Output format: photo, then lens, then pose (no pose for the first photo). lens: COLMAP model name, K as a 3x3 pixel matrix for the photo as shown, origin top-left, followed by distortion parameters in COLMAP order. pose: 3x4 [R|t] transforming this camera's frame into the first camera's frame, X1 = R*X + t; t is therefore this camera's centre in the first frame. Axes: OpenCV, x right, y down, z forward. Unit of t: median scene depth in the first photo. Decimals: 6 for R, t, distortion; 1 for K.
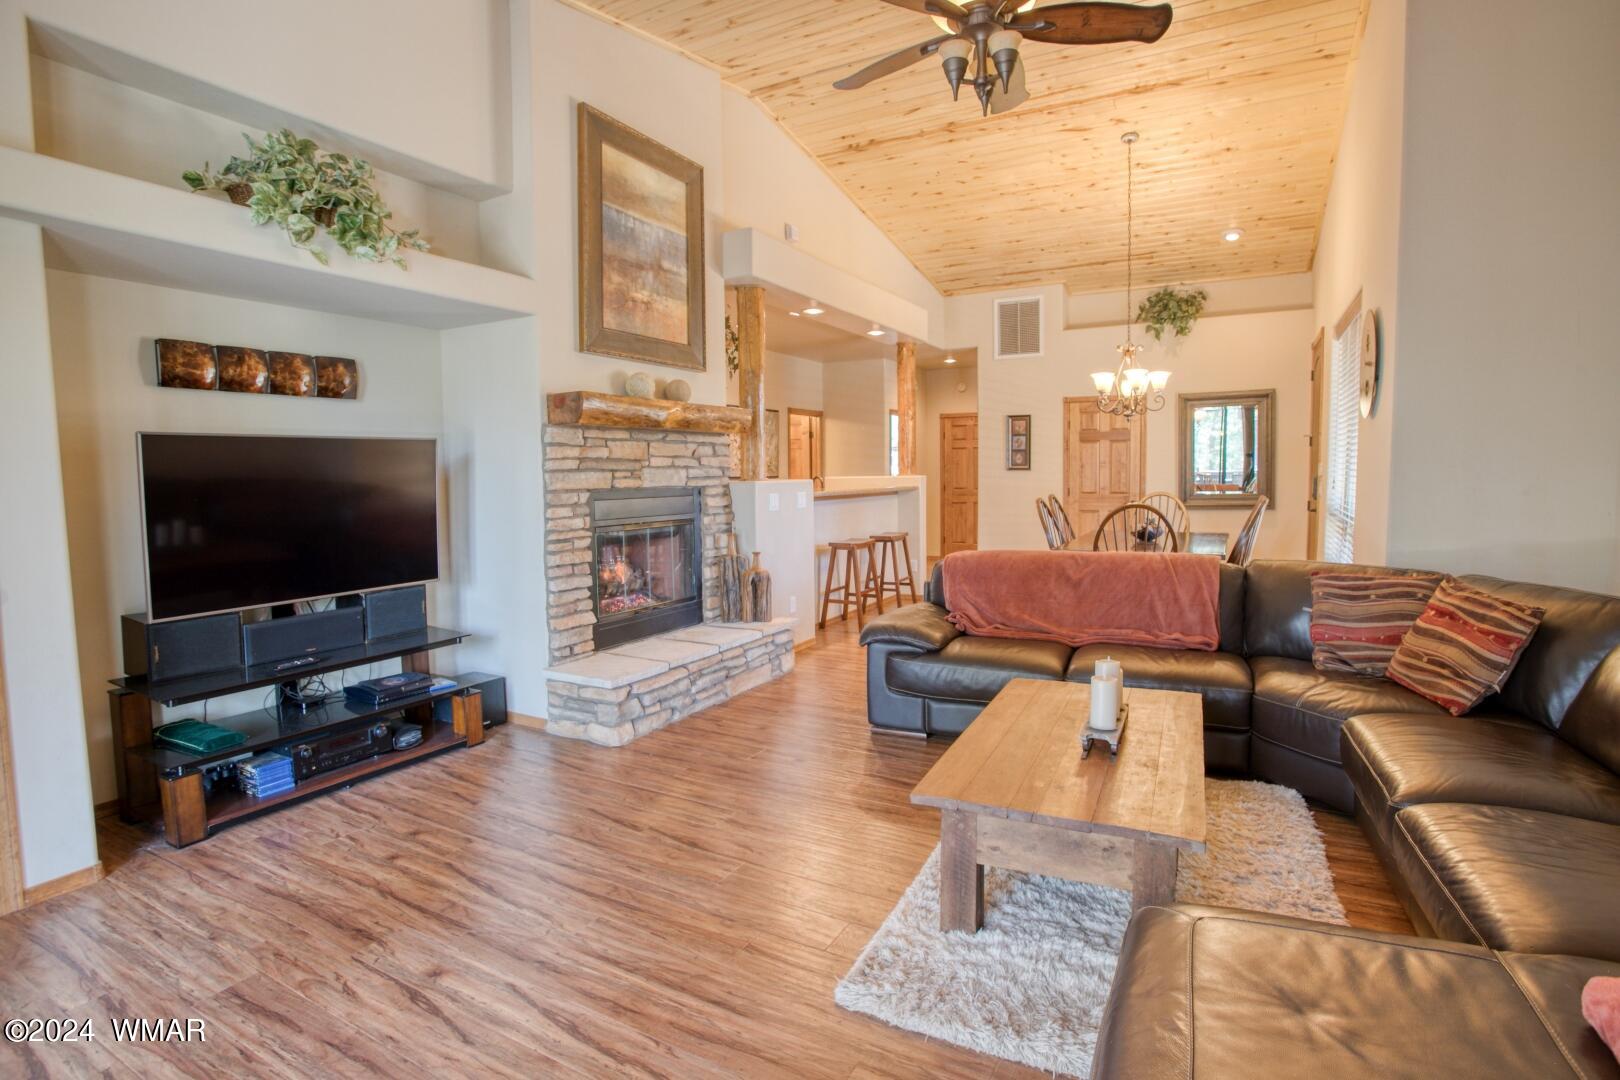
lens RADIAL K [[810.7, 0, 816.7], [0, 810.7, 533.4], [0, 0, 1]] dist [-0.073050, 0.031450]
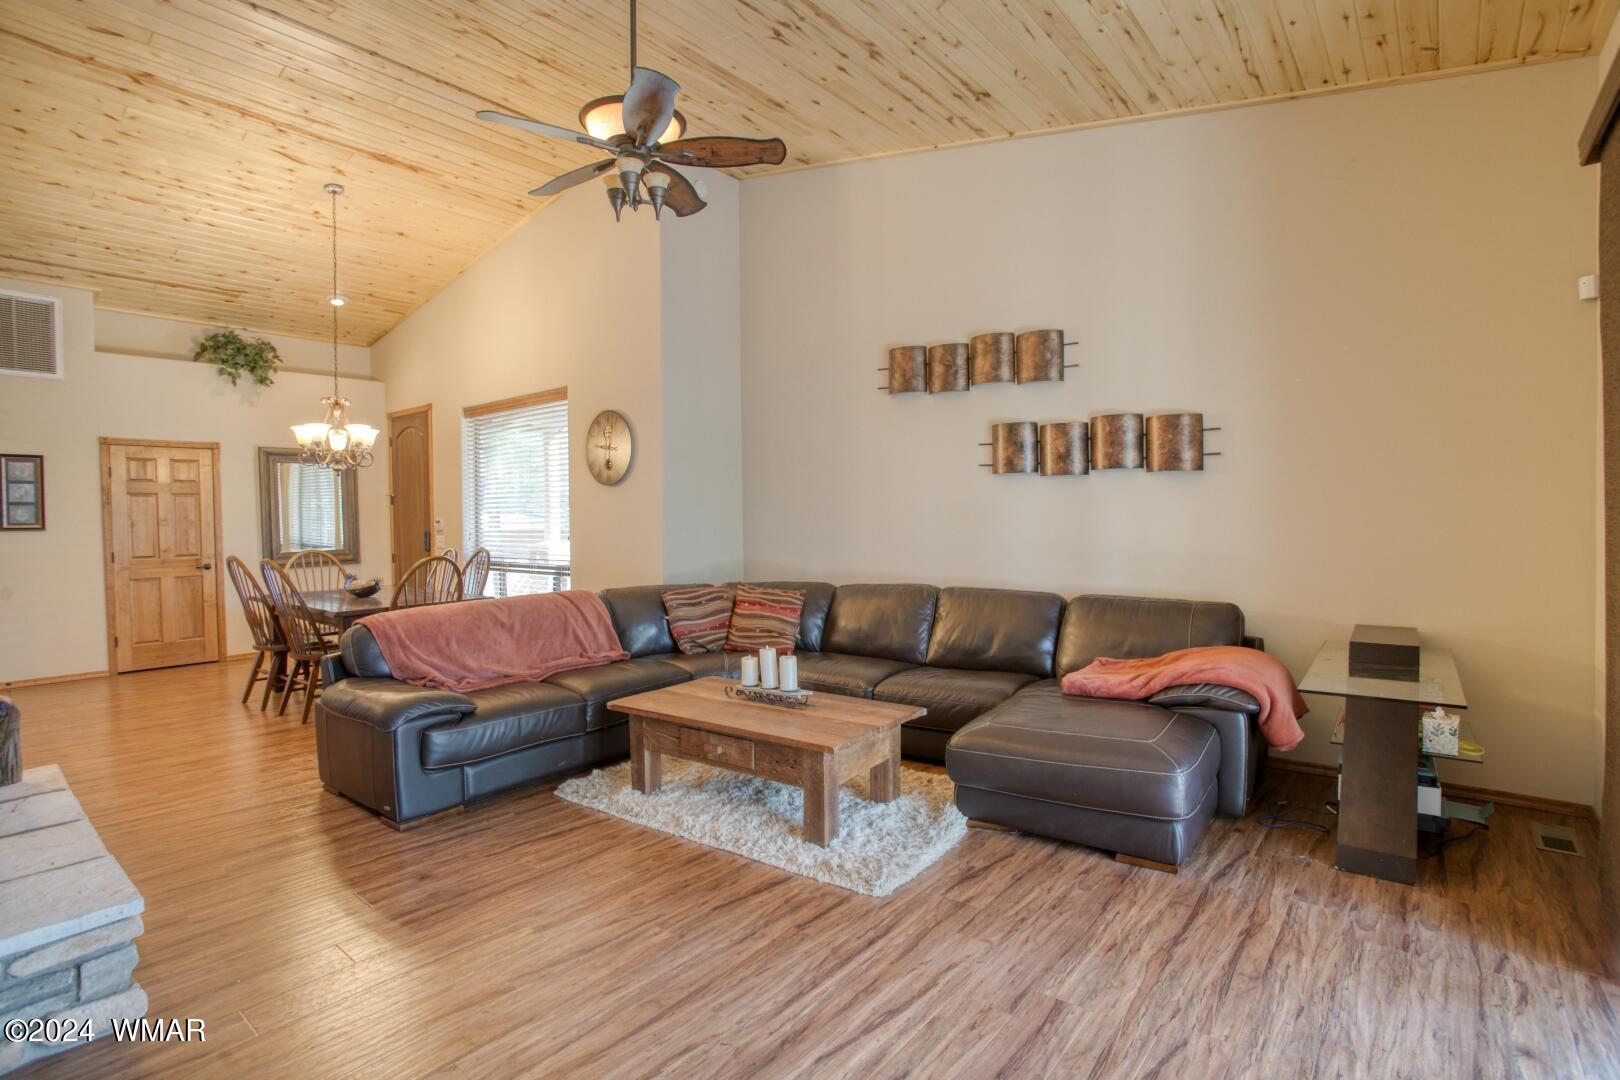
lens RADIAL K [[810.7, 0, 816.7], [0, 810.7, 533.4], [0, 0, 1]] dist [-0.073050, 0.031450]
pose [[0.154142, -0.011299, 0.987984, -0.395682], [0.088235, 0.996097, -0.002374, -0.014655], [-0.984101, 0.087540, 0.154538, 0.242406]]
